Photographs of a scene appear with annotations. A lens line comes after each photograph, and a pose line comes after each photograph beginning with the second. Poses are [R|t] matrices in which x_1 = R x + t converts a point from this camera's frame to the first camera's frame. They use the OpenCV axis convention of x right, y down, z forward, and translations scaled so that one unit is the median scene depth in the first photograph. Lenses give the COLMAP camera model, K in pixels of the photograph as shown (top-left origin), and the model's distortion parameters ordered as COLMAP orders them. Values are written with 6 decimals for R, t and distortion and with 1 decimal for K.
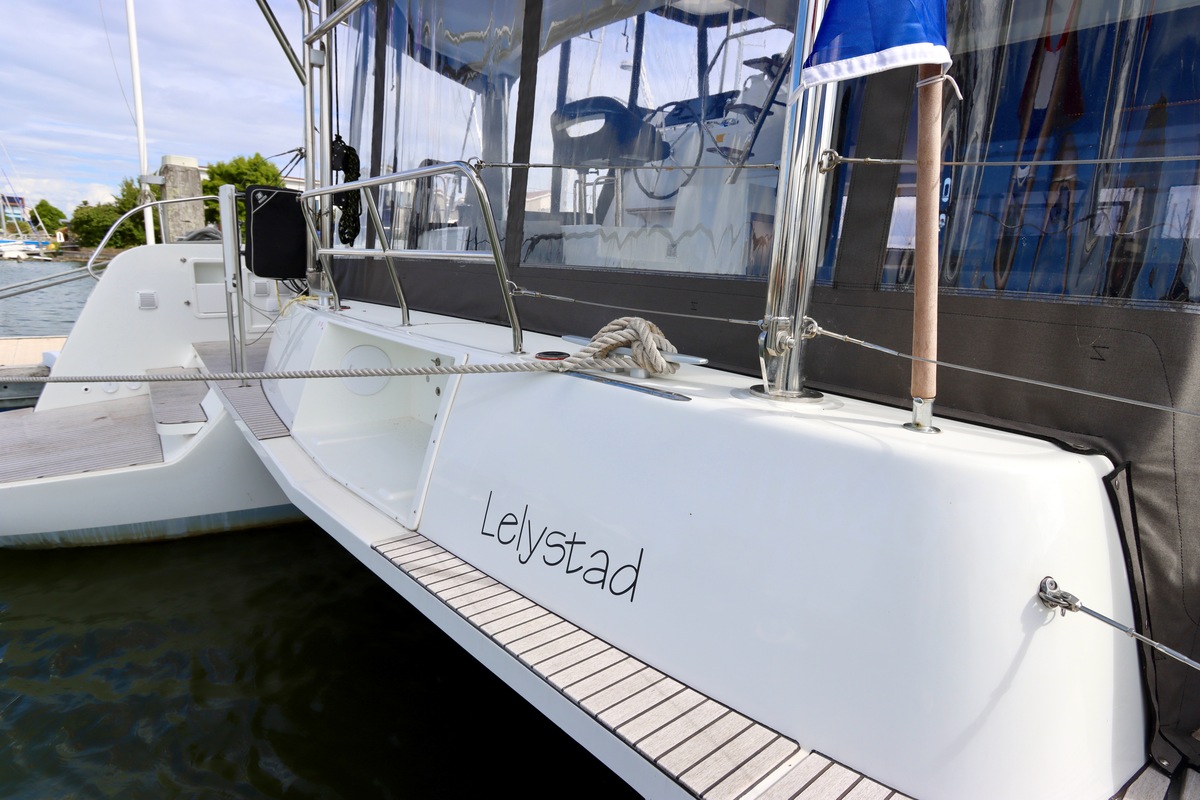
lens RADIAL K [[656.8, 0, 599.4], [0, 656.8, 383.7], [0, 0, 1]] dist [-0.002867, 0.000091]
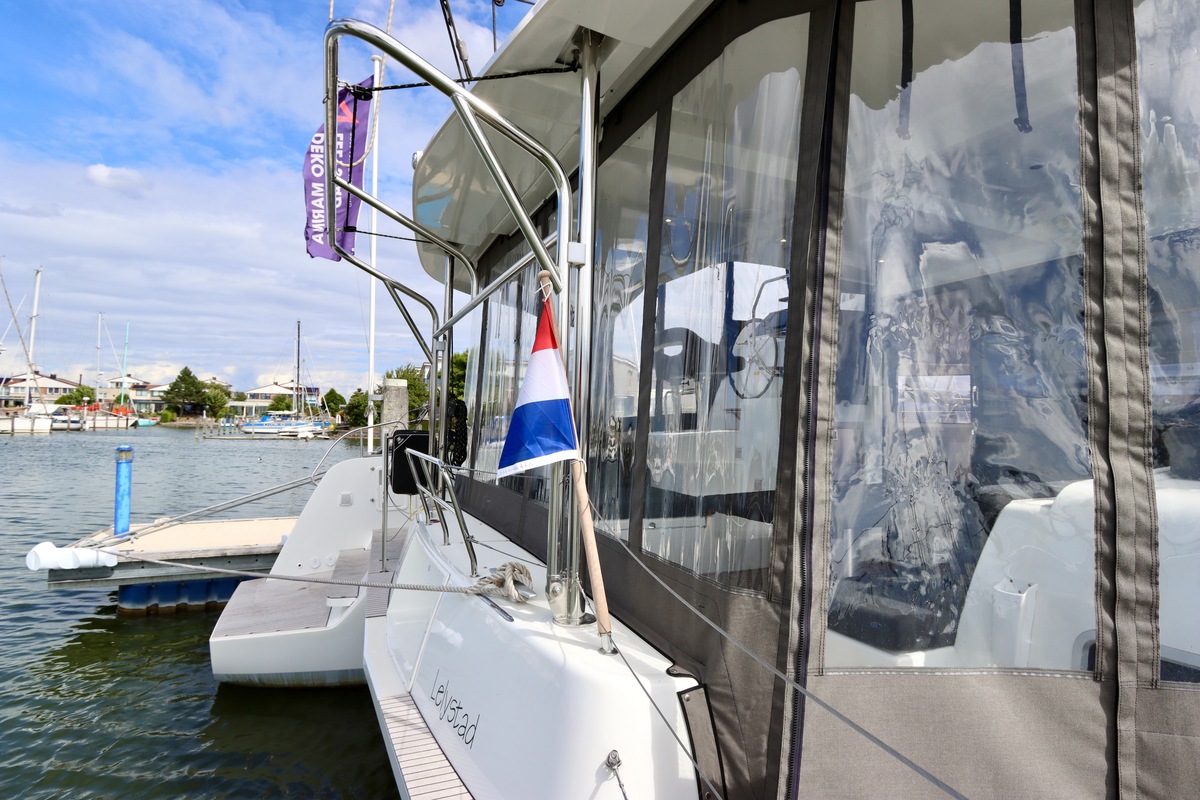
lens RADIAL K [[676.4, 0, 599.6], [0, 676.4, 378.8], [0, 0, 1]] dist [-0.000651, -0.000069]
pose [[0.947909, -0.051099, -0.314415, 0.361715], [-0.025319, 0.971840, -0.234276, -0.069799], [0.317532, 0.230033, 0.919923, -0.258614]]
